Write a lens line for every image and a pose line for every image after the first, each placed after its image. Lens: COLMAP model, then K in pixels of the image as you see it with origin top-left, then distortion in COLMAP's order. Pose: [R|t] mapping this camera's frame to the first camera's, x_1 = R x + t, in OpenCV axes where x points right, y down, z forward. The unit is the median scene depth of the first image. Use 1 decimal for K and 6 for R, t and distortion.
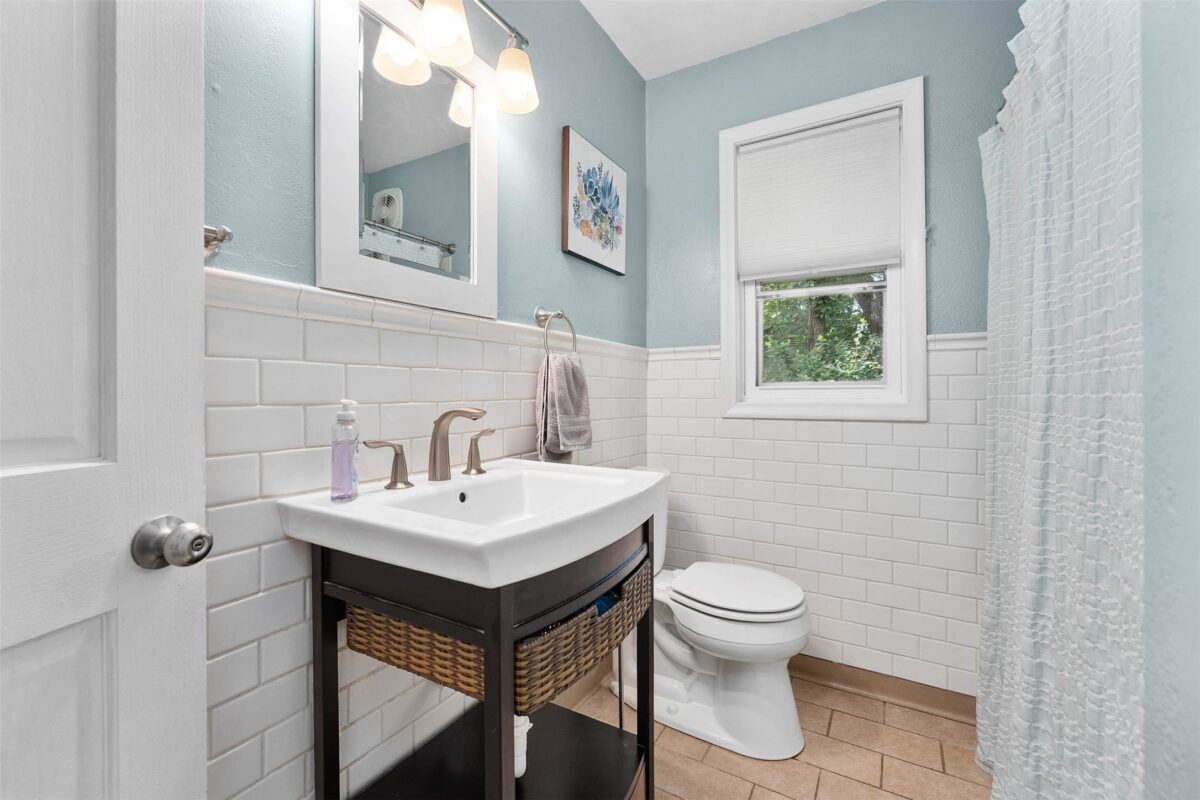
lens RADIAL K [[503.7, 0, 598.7], [0, 503.7, 397.8], [0, 0, 1]] dist [-0.001362, -0.000043]
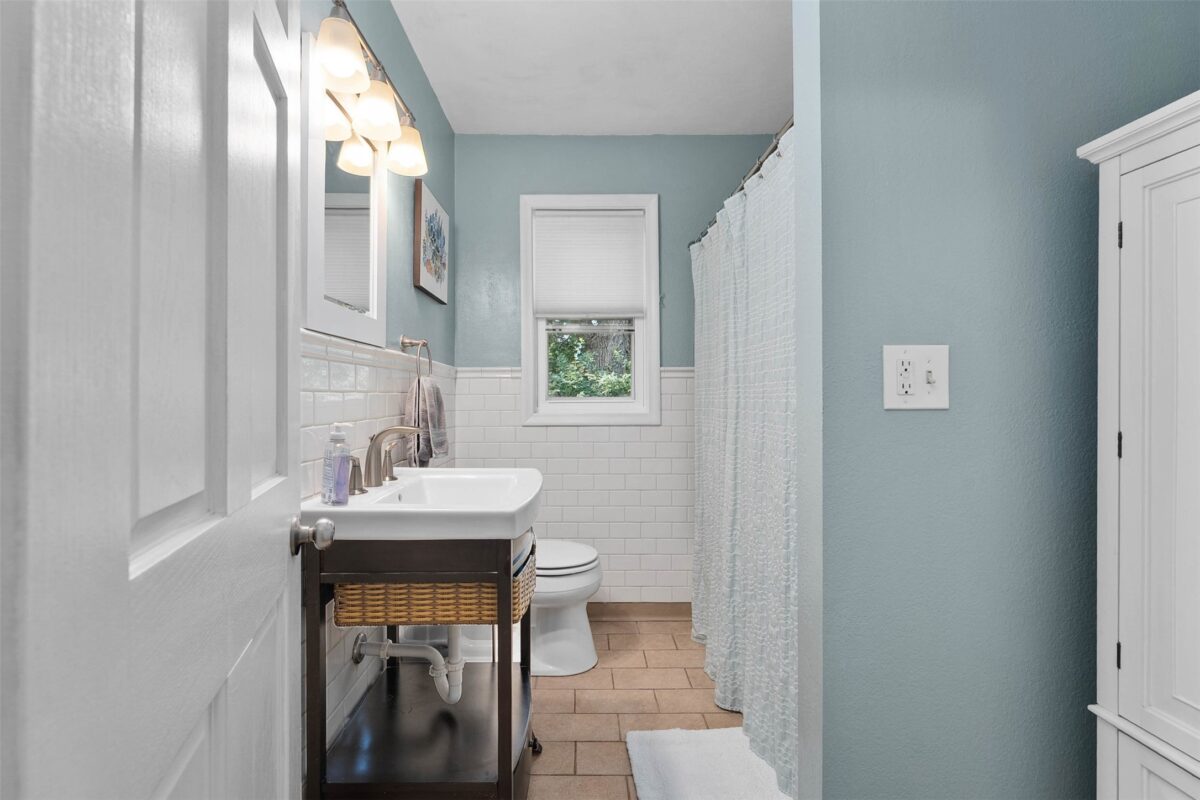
lens RADIAL K [[499.0, 0, 600.0], [0, 499.0, 400.0], [0, 0, 1]] dist [0.000380, 0.000021]
pose [[0.854614, -0.000901, 0.519262, -0.284738], [0.004552, 0.999973, -0.005757, -0.020203], [-0.519243, 0.007284, 0.854595, -0.182213]]
